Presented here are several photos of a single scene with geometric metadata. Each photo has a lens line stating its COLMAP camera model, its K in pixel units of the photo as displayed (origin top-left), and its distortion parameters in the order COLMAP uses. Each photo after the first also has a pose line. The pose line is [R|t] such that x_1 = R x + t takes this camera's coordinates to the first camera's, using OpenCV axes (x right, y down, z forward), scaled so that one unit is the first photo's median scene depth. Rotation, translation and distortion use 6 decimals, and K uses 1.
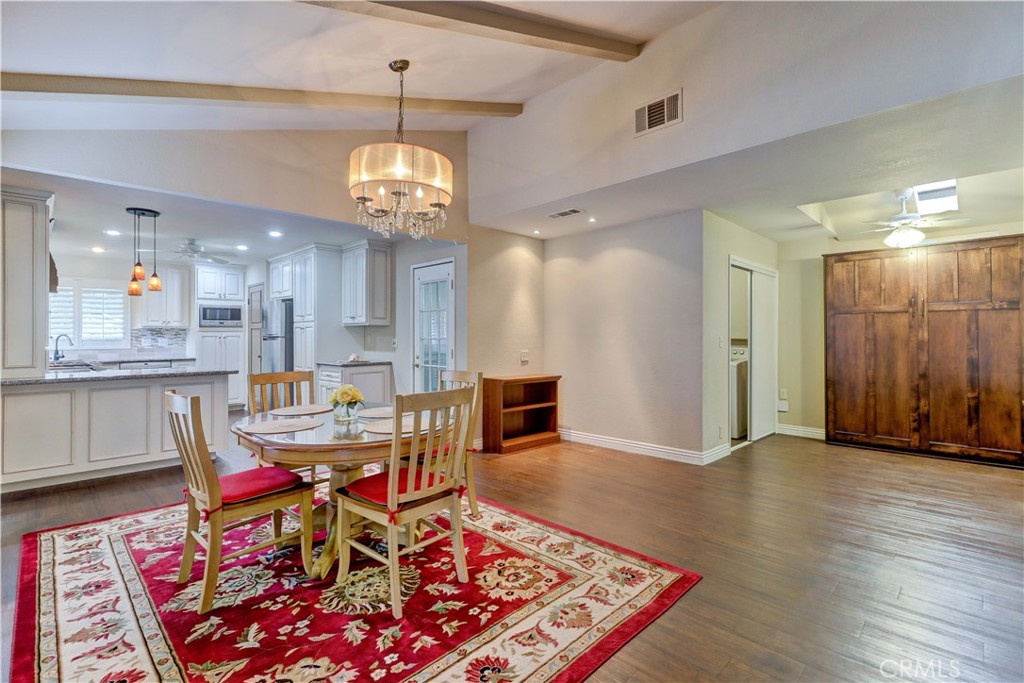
lens RADIAL K [[473.7, 0, 526.7], [0, 473.7, 332.5], [0, 0, 1]] dist [0.010120, -0.008658]
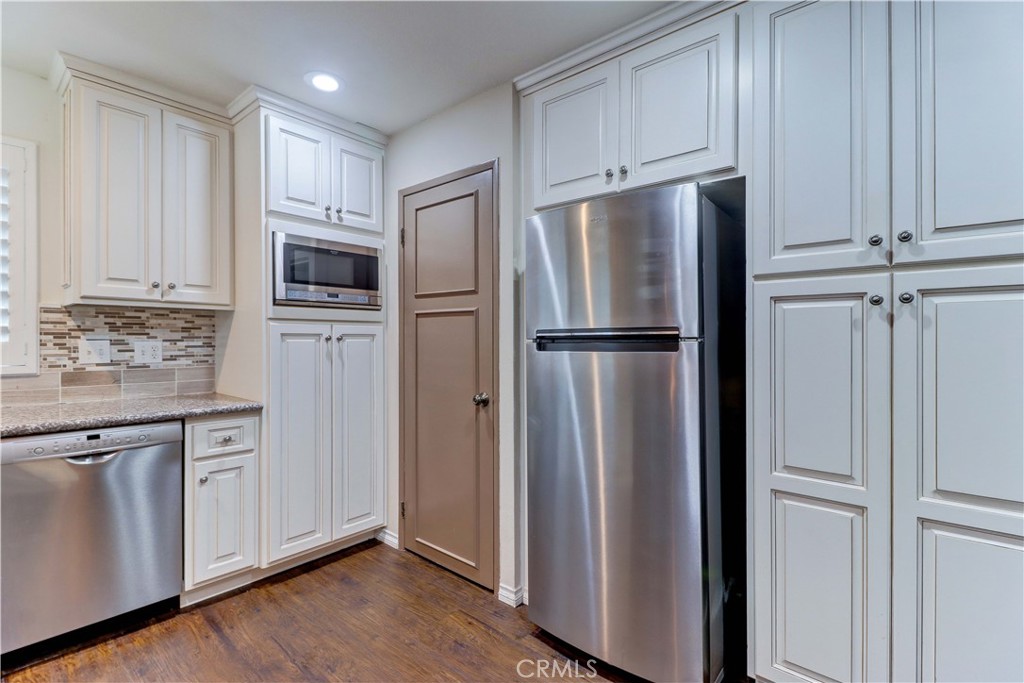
lens RADIAL K [[473.7, 0, 529.9], [0, 473.7, 343.6], [0, 0, 1]] dist [0.010120, -0.008658]
pose [[0.998027, 0.008128, 0.062252, -0.546950], [-0.009164, 0.999824, 0.016369, 0.007639], [-0.062108, -0.016908, 0.997926, 0.686956]]
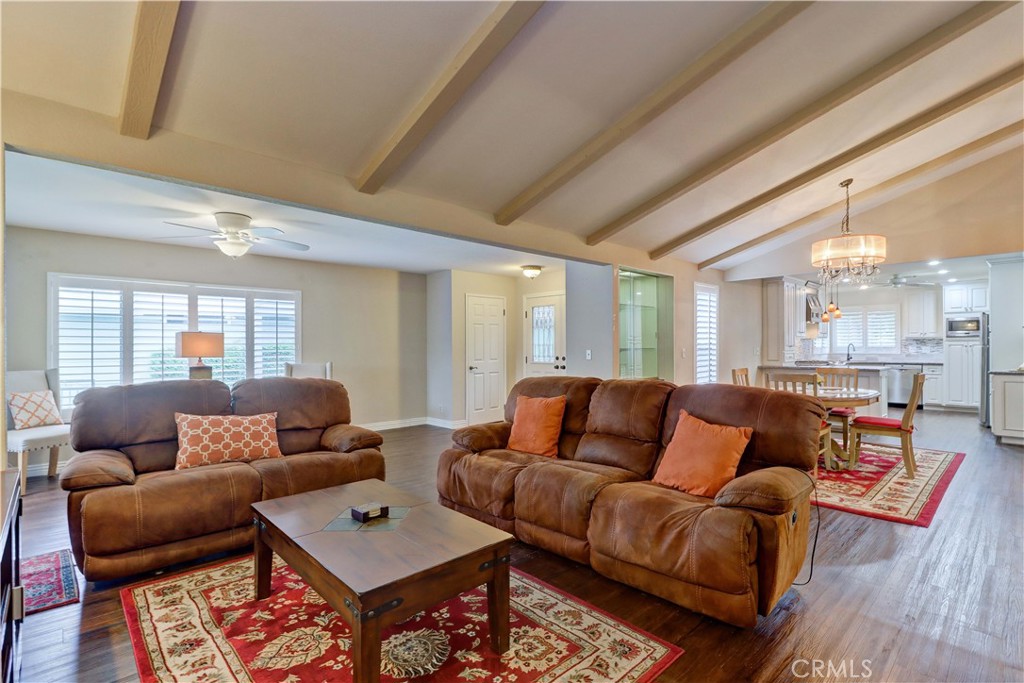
lens RADIAL K [[473.7, 0, 509.2], [0, 473.7, 348.9], [0, 0, 1]] dist [0.010120, -0.008658]
pose [[-0.067037, 0.005735, -0.997734, 0.592518], [0.012571, 0.999909, 0.004903, -0.001625], [0.997671, -0.012214, -0.067103, -0.023023]]
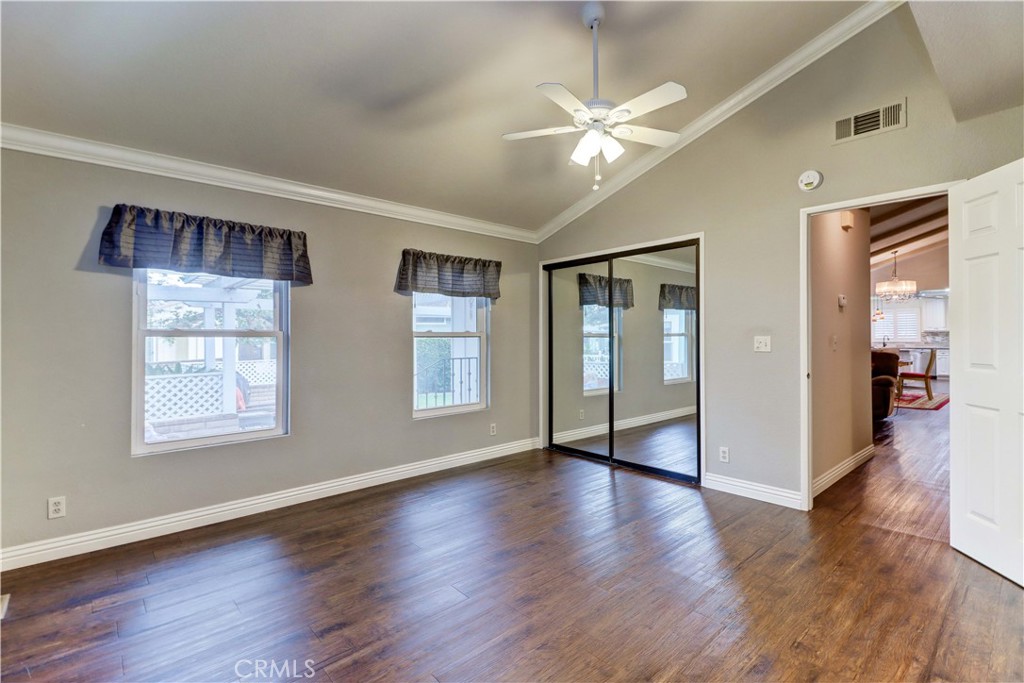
lens RADIAL K [[473.7, 0, 507.4], [0, 473.7, 332.8], [0, 0, 1]] dist [0.010120, -0.008658]
pose [[-0.086751, -0.007939, -0.996198, 1.290274], [0.009204, 0.999919, -0.008770, -0.003404], [0.996187, -0.009930, -0.086671, -0.546511]]
